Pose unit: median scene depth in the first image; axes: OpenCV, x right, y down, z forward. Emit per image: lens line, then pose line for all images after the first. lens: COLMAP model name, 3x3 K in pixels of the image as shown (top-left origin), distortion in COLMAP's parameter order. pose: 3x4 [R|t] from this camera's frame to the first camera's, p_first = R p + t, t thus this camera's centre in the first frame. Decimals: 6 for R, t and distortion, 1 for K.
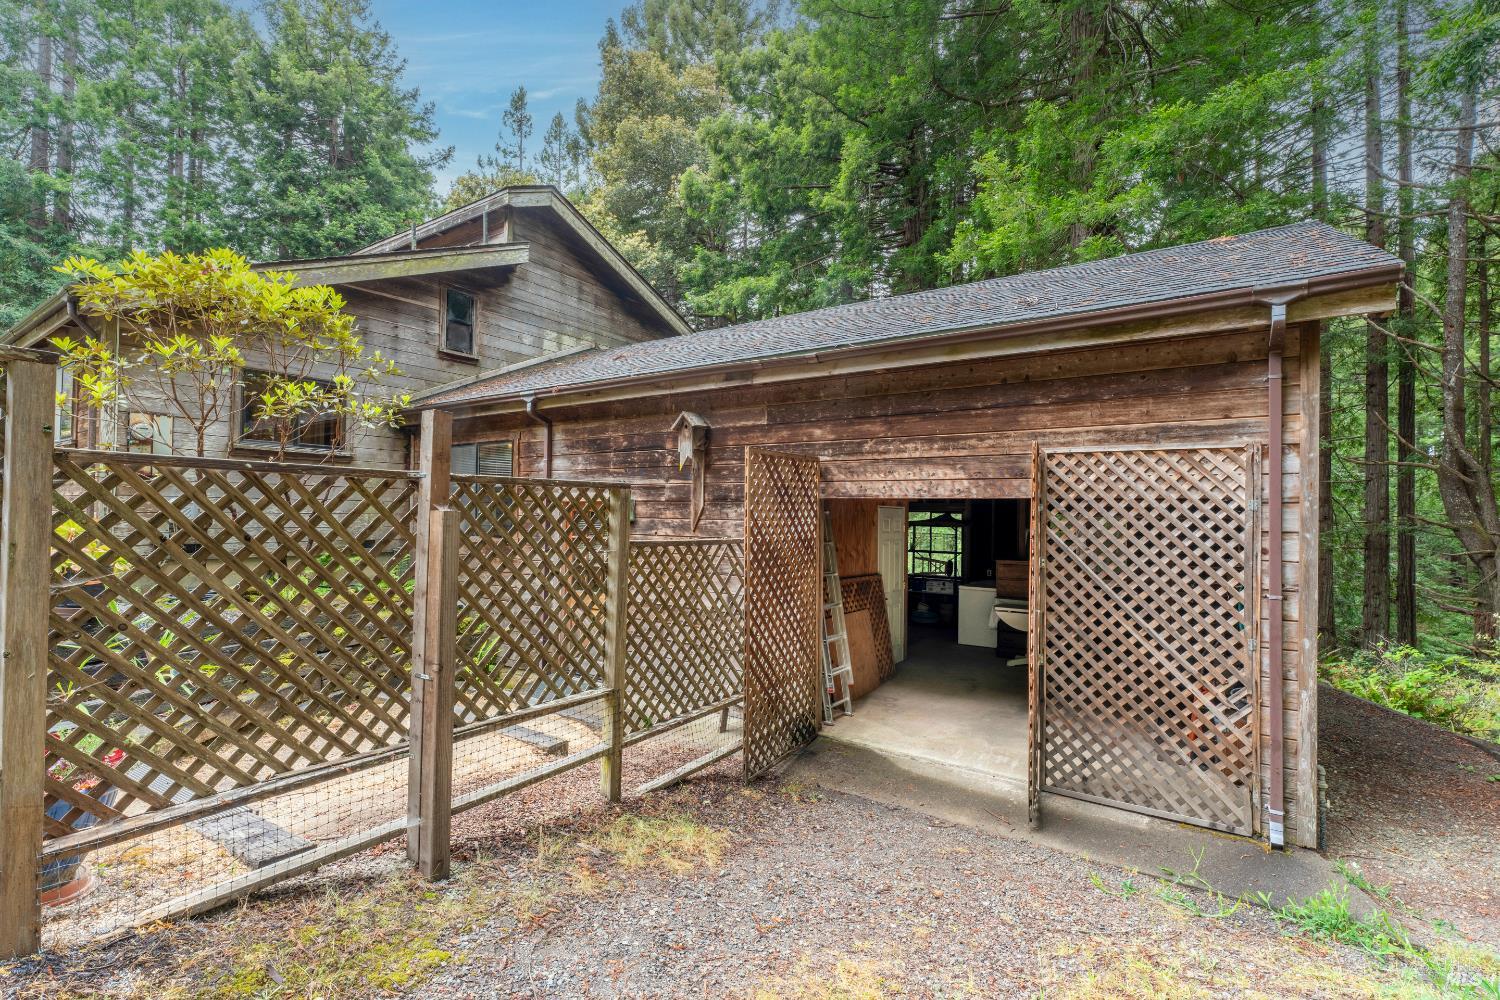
lens RADIAL K [[674.3, 0, 752.1], [0, 674.3, 504.1], [0, 0, 1]] dist [-0.004003, -0.000079]
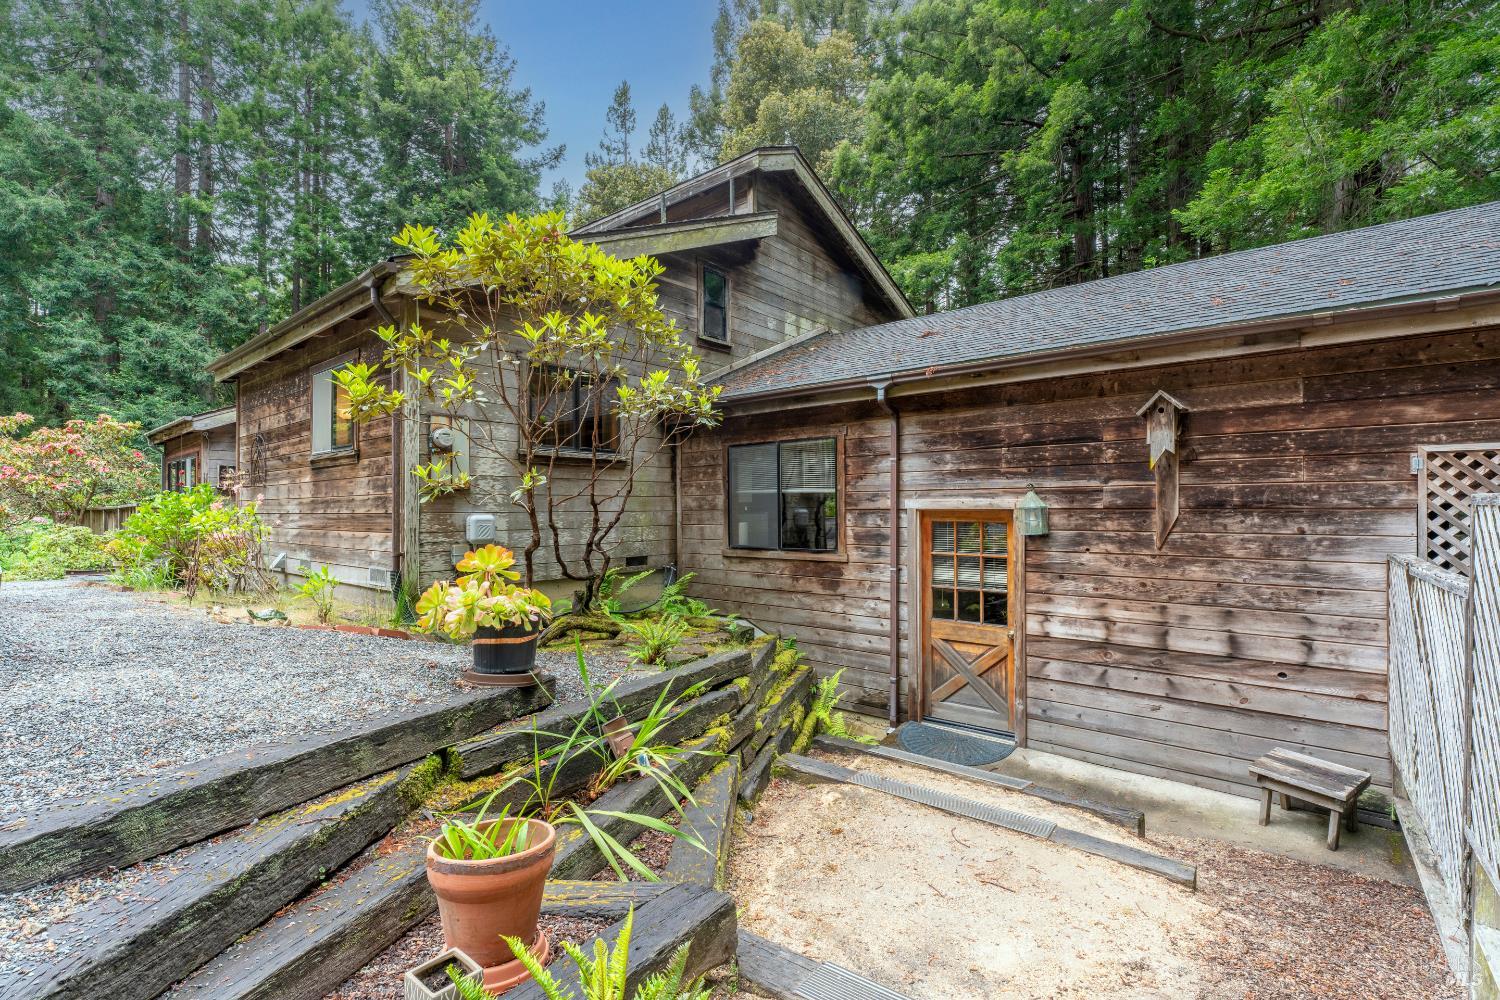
lens RADIAL K [[674.3, 0, 745.8], [0, 674.3, 503.4], [0, 0, 1]] dist [-0.004003, -0.000079]
pose [[0.995089, -0.018960, -0.097156, -0.166075], [0.019435, 0.999803, 0.003948, -0.007703], [0.097062, -0.005816, 0.995261, 0.069369]]
